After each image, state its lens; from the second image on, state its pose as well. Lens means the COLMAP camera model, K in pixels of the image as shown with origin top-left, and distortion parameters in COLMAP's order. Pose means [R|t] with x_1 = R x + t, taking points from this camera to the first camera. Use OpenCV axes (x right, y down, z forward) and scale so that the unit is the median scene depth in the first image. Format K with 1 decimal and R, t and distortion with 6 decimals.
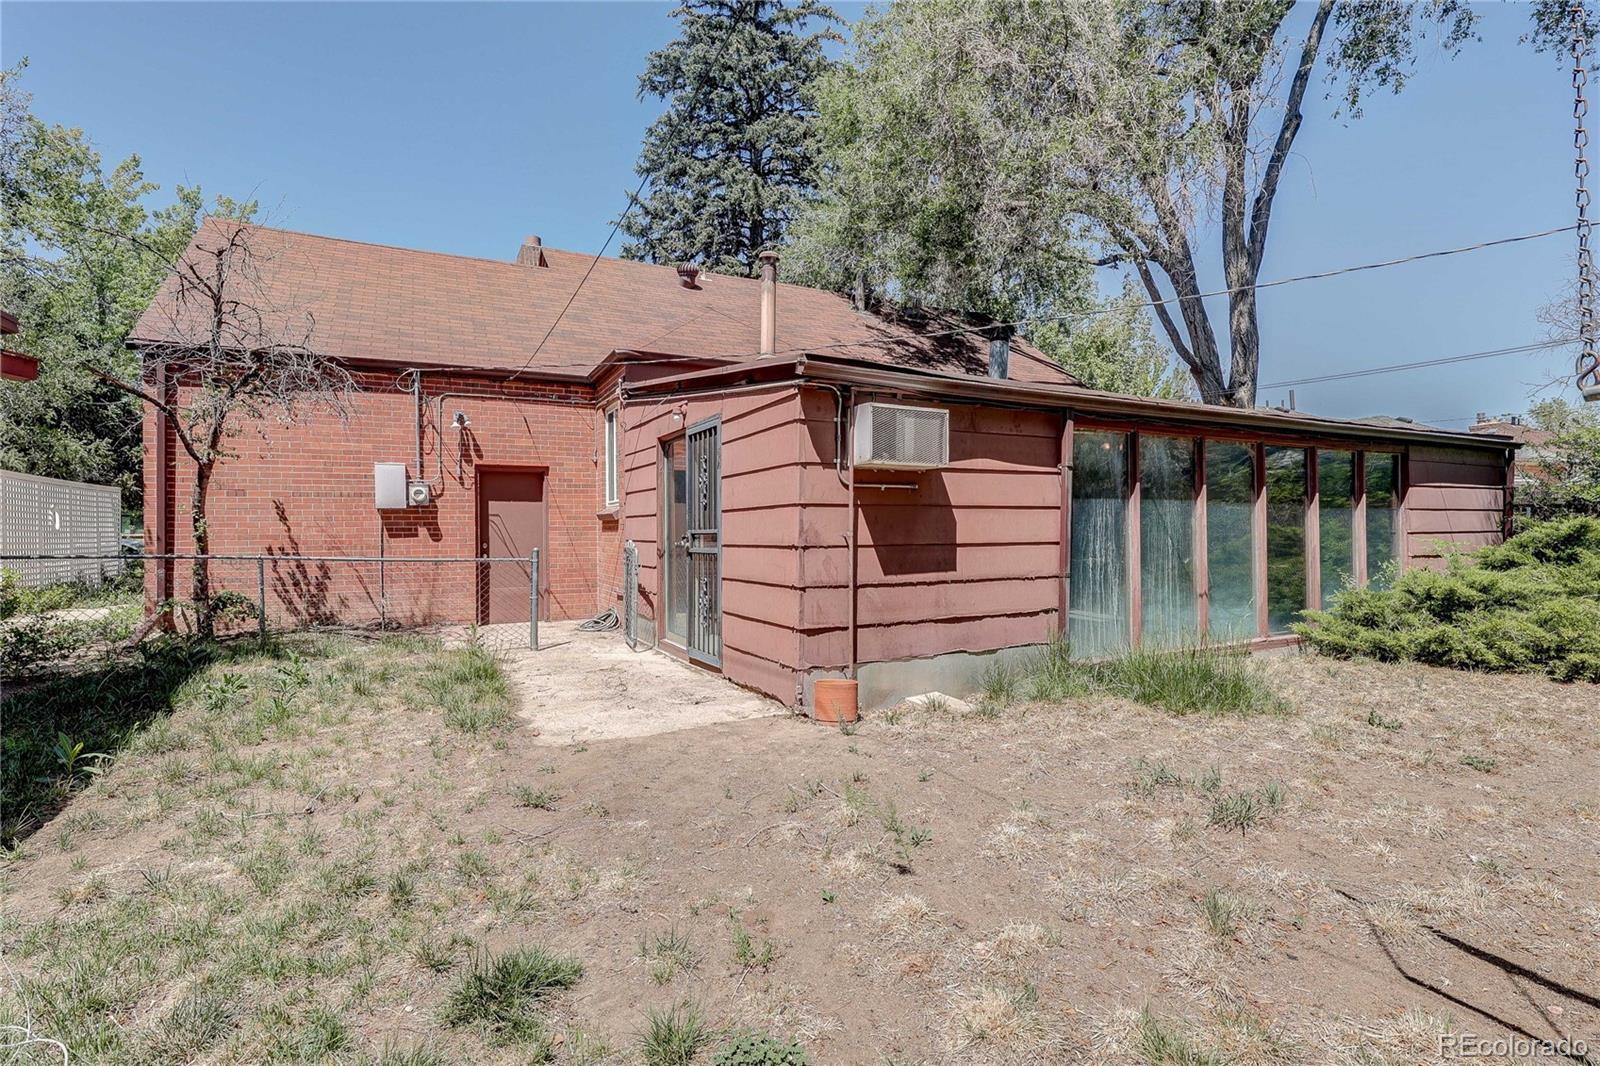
lens RADIAL K [[737.5, 0, 796.5], [0, 737.5, 538.6], [0, 0, 1]] dist [-0.000069, 0.000894]
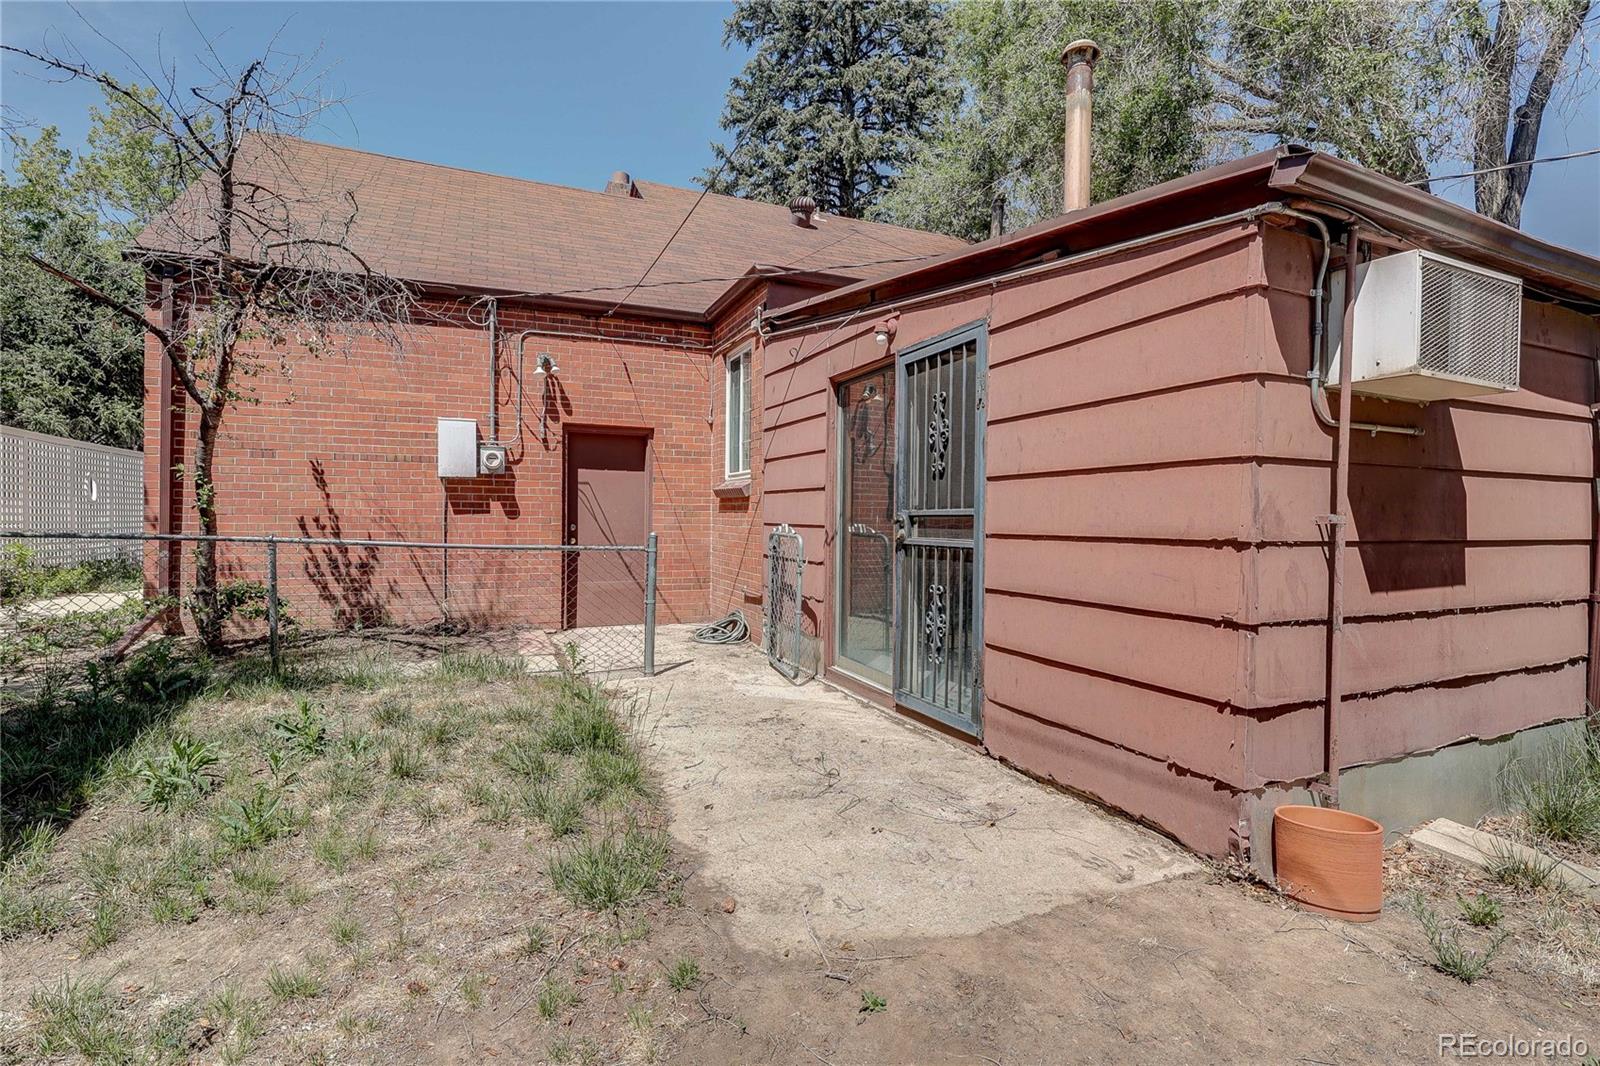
lens RADIAL K [[737.5, 0, 805.5], [0, 737.5, 524.9], [0, 0, 1]] dist [-0.000069, 0.000894]
pose [[0.997982, 0.017568, -0.061017, -0.164067], [-0.017523, 0.999846, 0.001278, 0.001987], [0.061030, -0.000206, 0.998136, 0.298740]]
